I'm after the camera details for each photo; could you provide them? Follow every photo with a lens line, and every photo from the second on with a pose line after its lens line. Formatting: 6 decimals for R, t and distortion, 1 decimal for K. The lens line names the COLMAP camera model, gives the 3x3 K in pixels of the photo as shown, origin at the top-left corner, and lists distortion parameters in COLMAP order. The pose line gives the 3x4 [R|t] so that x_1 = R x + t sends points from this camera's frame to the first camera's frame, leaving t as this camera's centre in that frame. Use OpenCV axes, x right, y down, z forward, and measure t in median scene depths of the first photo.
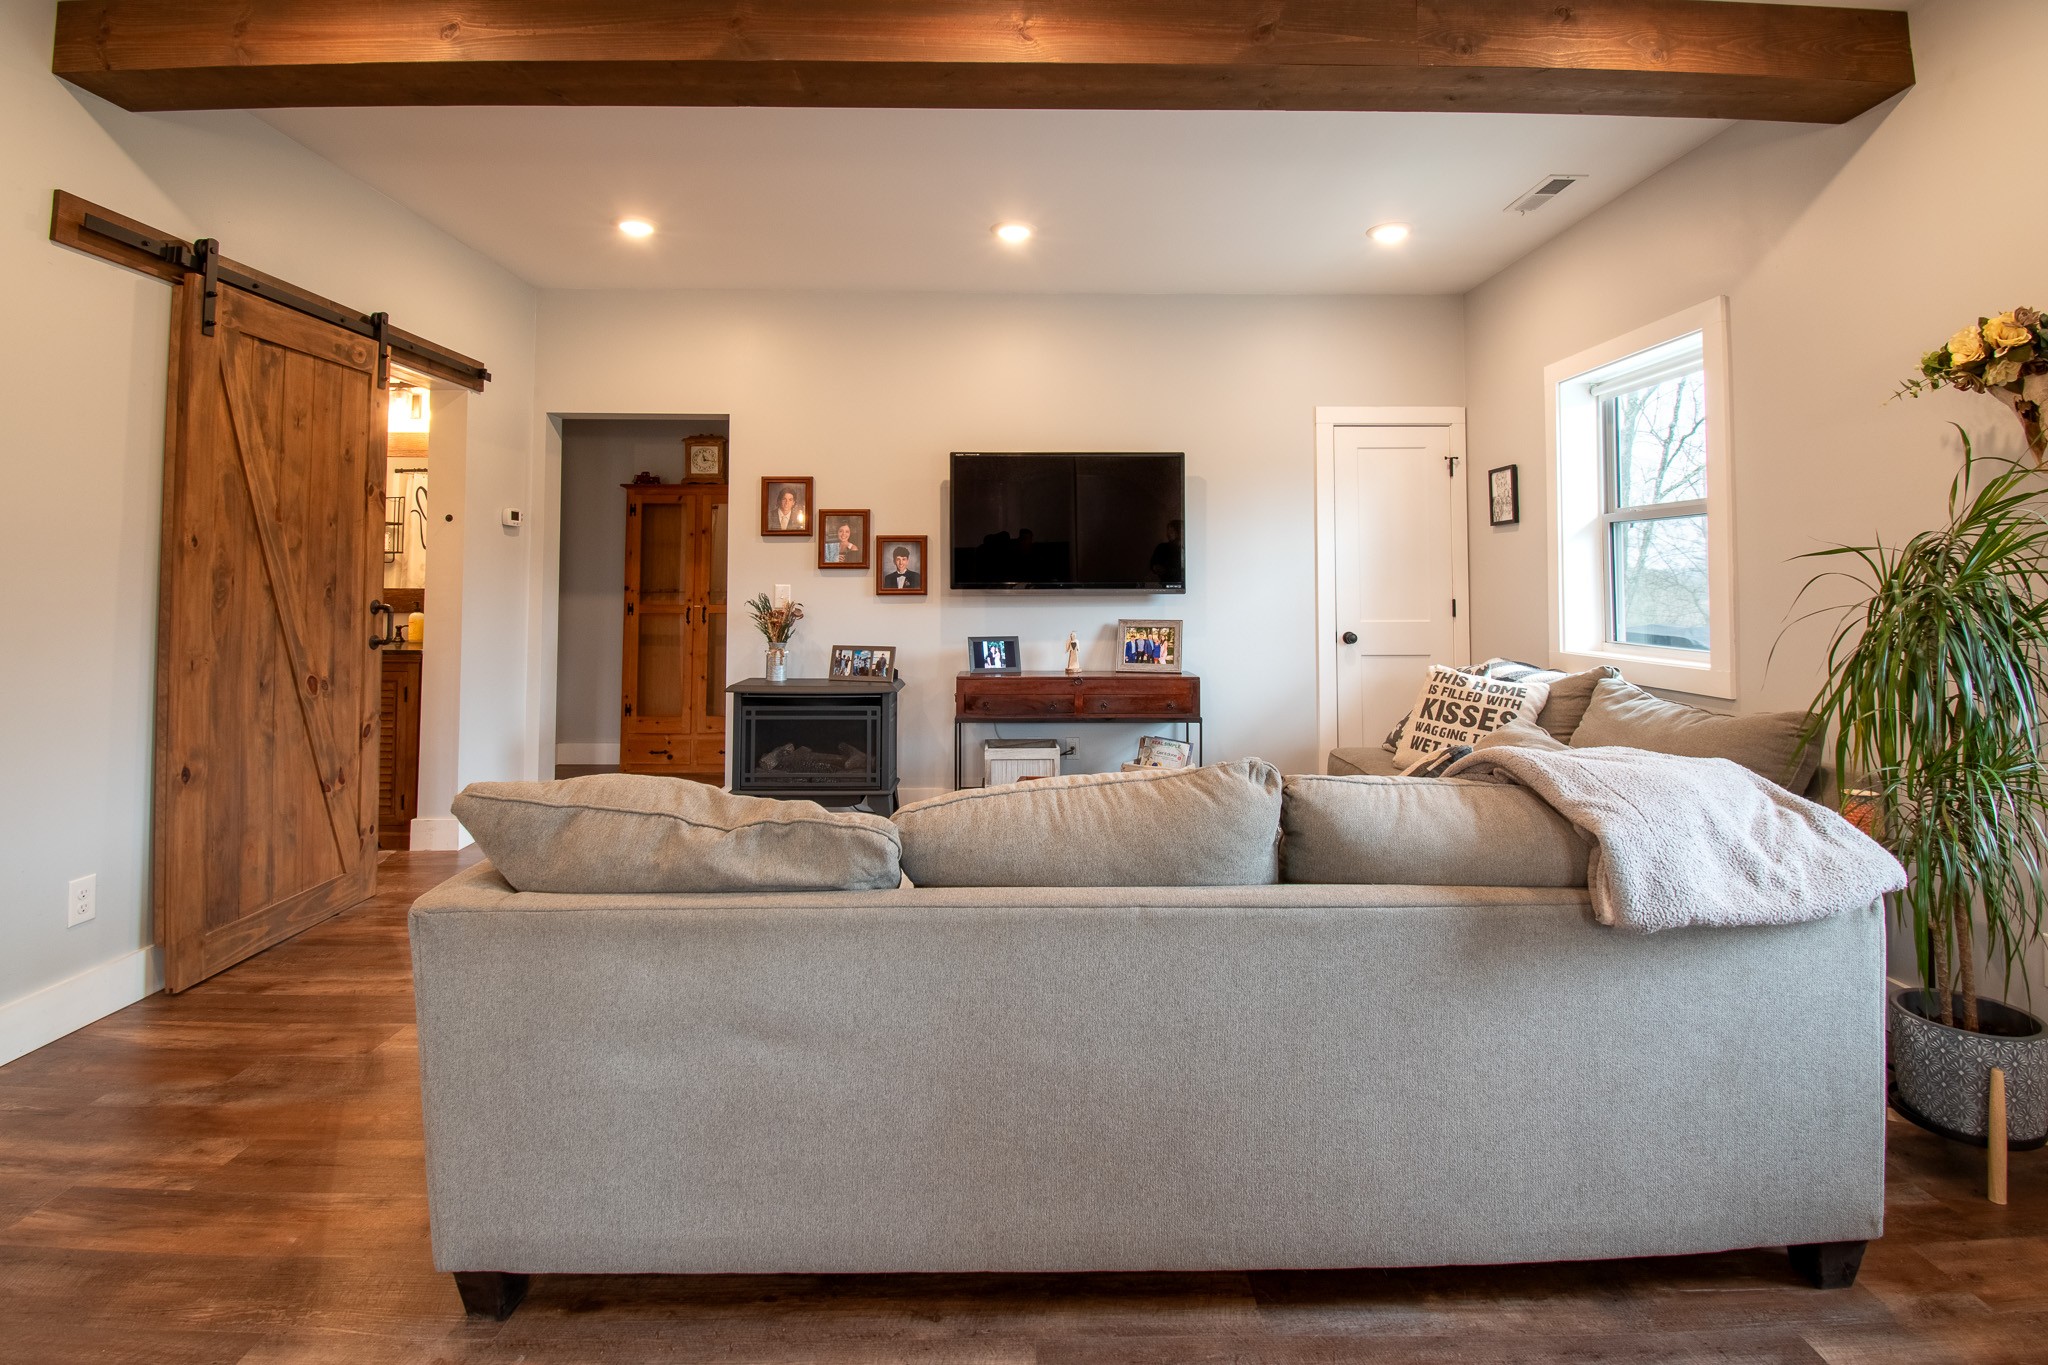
lens RADIAL K [[945.6, 0, 1032.5], [0, 945.6, 544.2], [0, 0, 1]] dist [0.002379, -0.001649]
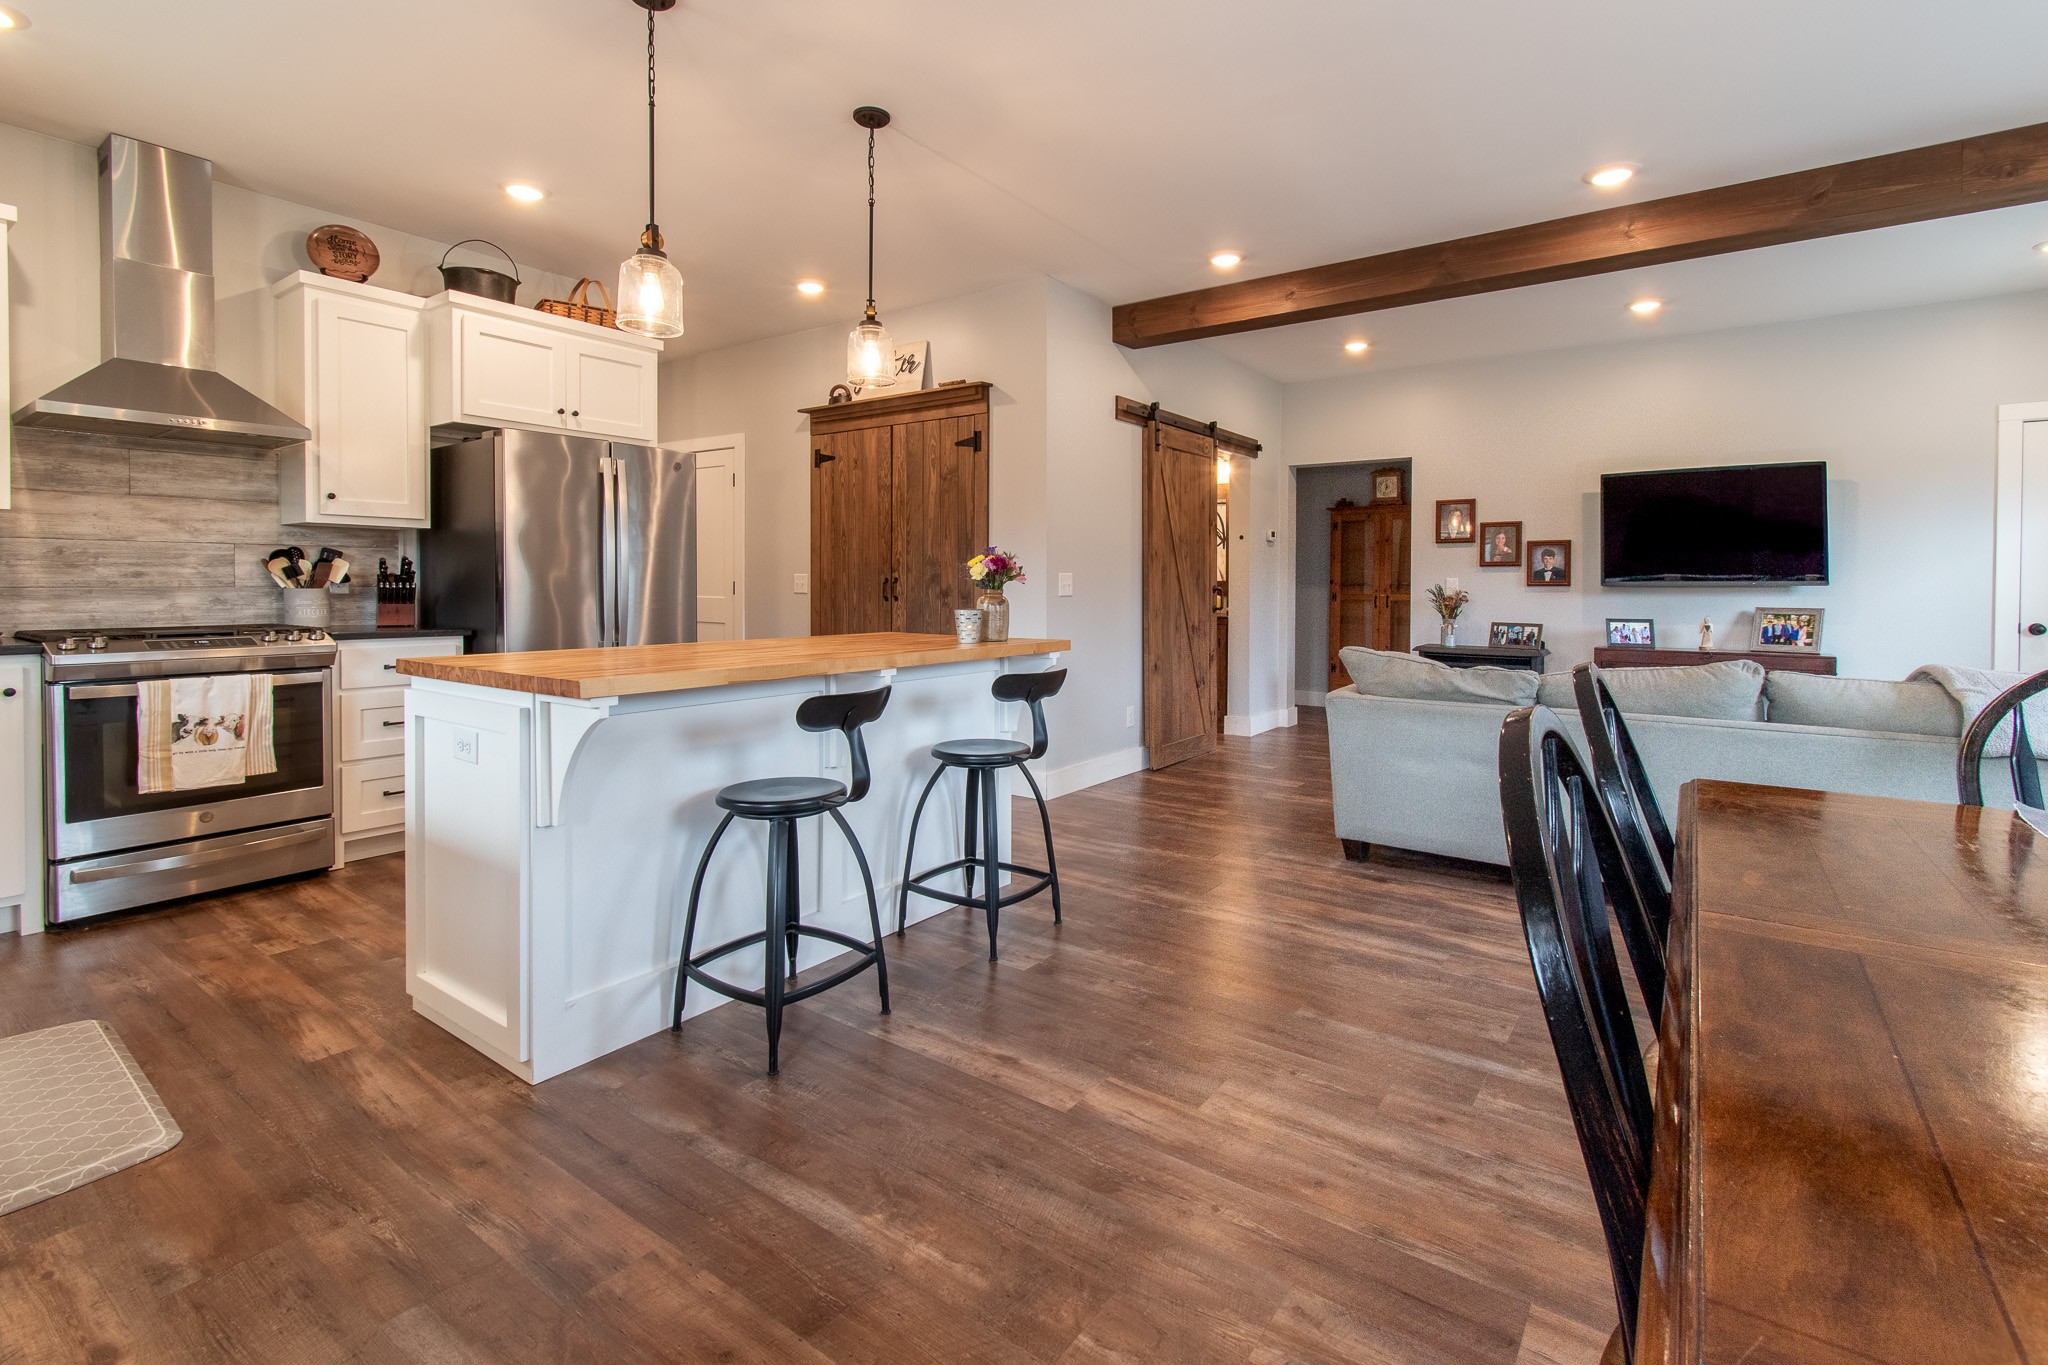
lens RADIAL K [[945.6, 0, 1046.4], [0, 945.6, 596.5], [0, 0, 1]] dist [0.002379, -0.001649]
pose [[0.805691, 0.010721, -0.592239, 0.081012], [0.020138, 0.998762, 0.045476, -0.005327], [0.591994, -0.048566, 0.804478, -0.487866]]
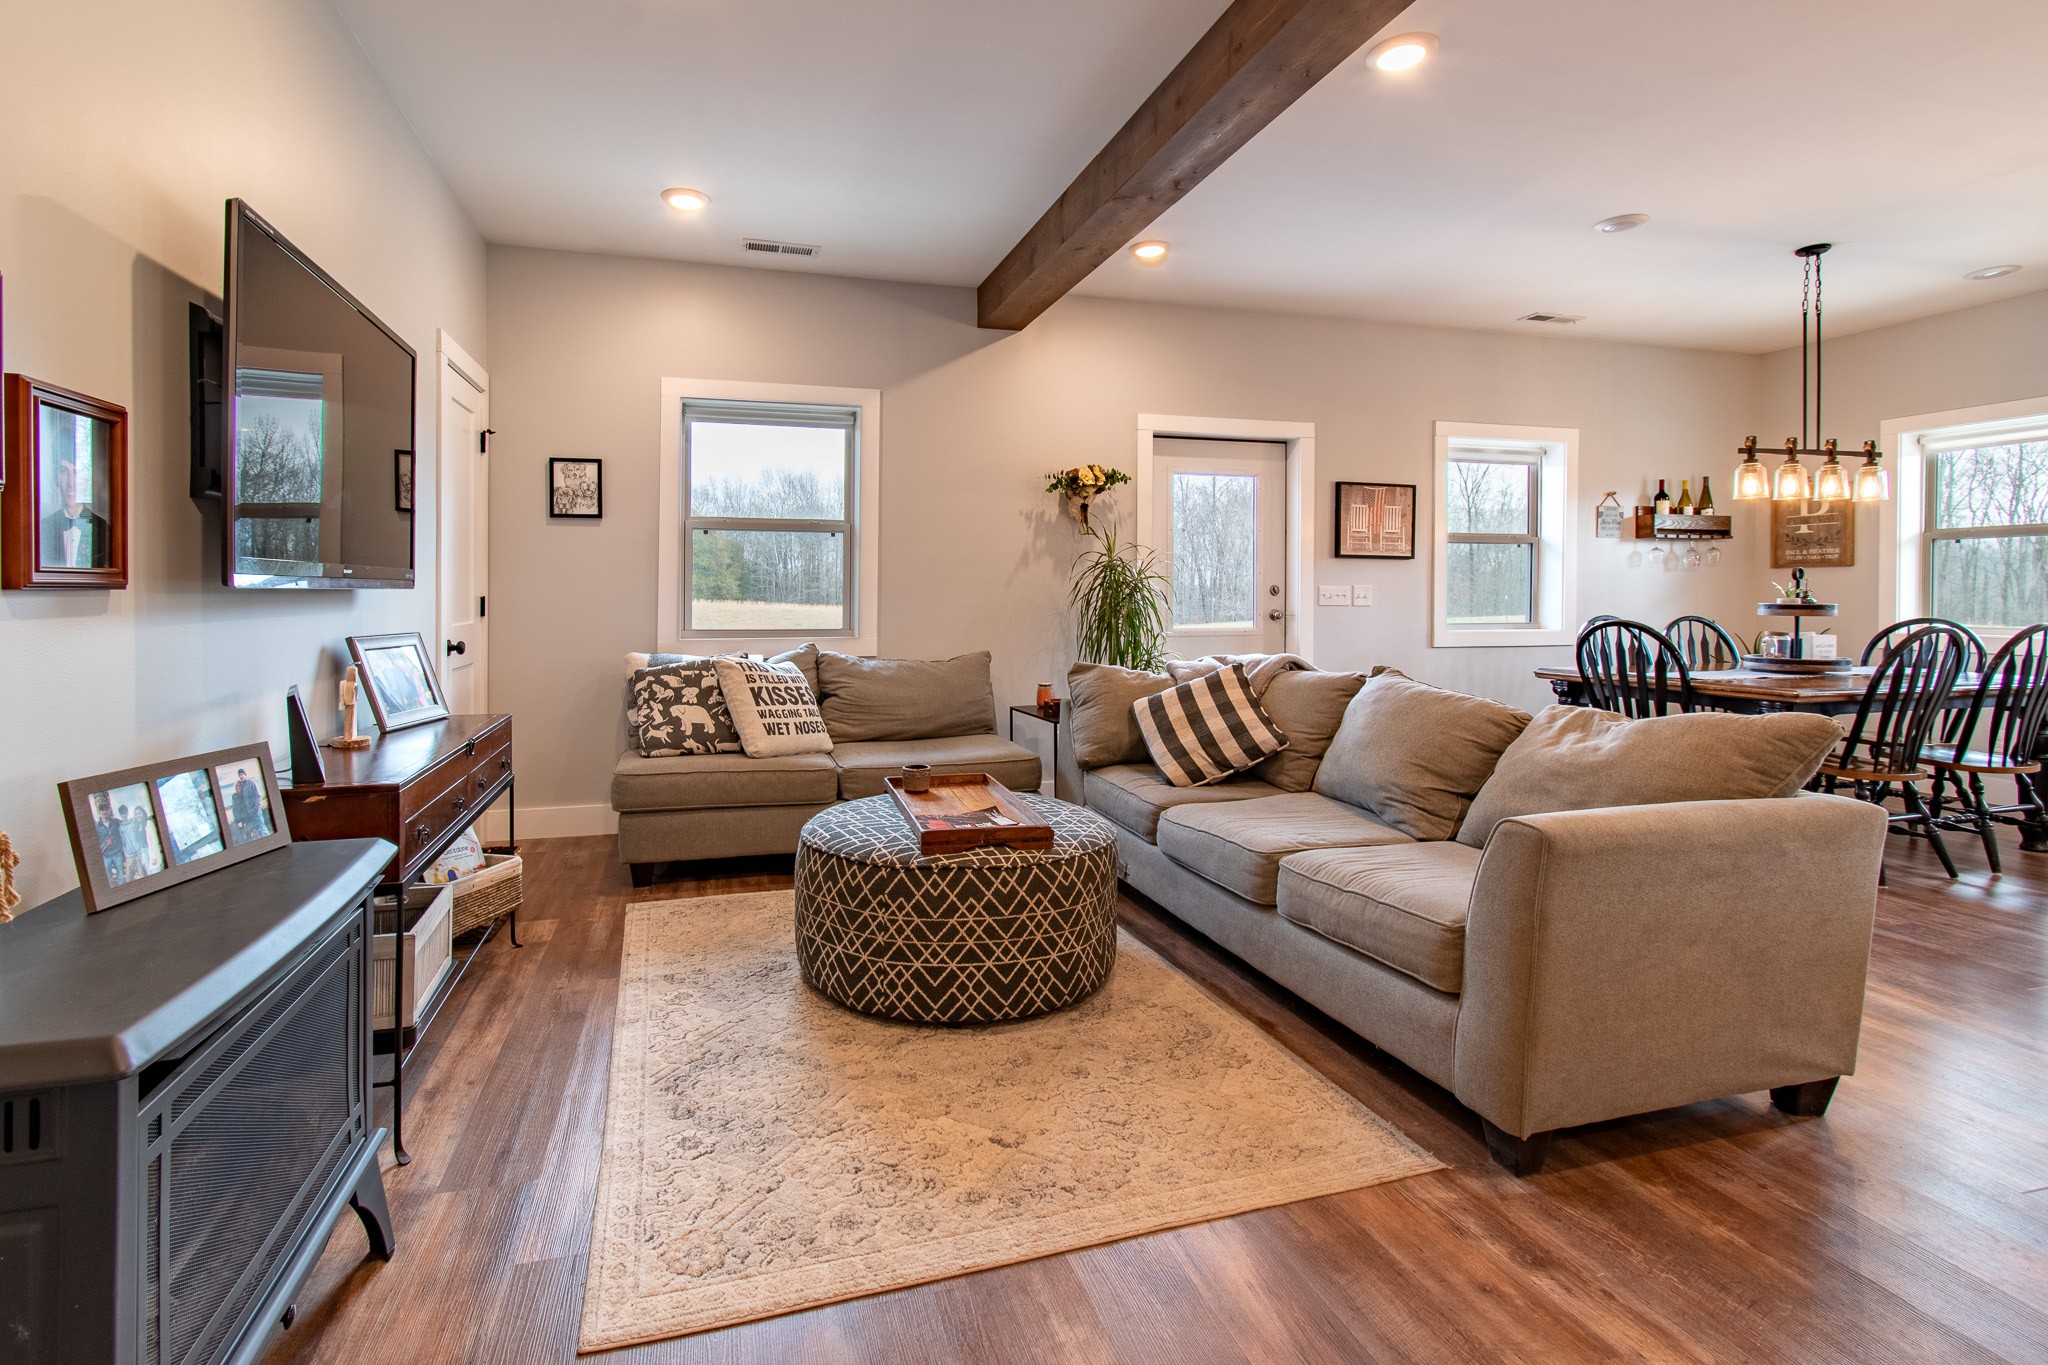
lens RADIAL K [[945.6, 0, 967.2], [0, 945.6, 605.0], [0, 0, 1]] dist [0.002379, -0.001649]
pose [[-0.244994, -0.012107, 0.969449, -0.527818], [-0.039324, 0.999223, 0.002541, 0.049325], [-0.968727, -0.037500, -0.245280, 0.840446]]
